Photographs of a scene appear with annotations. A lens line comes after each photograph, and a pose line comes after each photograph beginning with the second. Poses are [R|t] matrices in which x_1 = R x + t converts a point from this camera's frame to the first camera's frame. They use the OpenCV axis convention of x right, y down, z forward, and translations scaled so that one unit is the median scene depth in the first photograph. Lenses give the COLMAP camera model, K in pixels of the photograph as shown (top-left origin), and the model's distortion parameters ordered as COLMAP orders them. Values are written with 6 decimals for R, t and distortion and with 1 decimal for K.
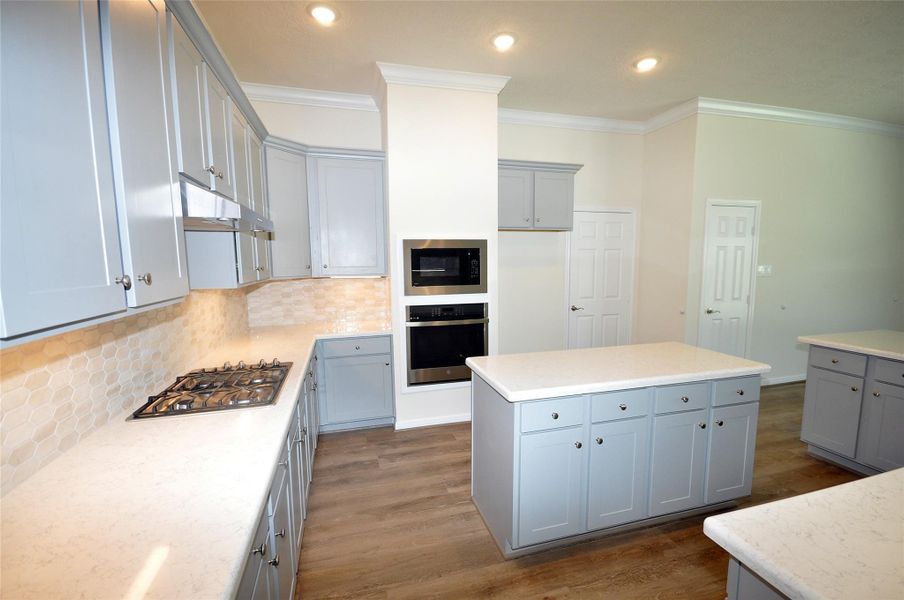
lens RADIAL K [[398.5, 0, 452.2], [0, 398.5, 301.1], [0, 0, 1]] dist [-0.008063, -0.000927]
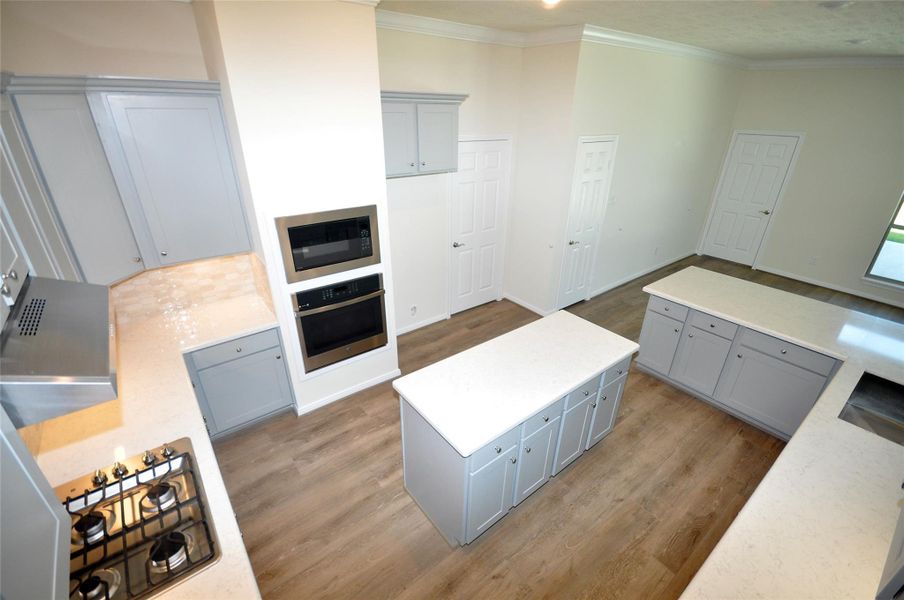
lens RADIAL K [[398.5, 0, 454.3], [0, 398.5, 301.5], [0, 0, 1]] dist [-0.008063, -0.000927]
pose [[0.921815, -0.153010, 0.356152, -0.097947], [0.019845, 0.936220, 0.350853, -0.260854], [-0.387121, -0.316354, 0.866059, 0.120214]]
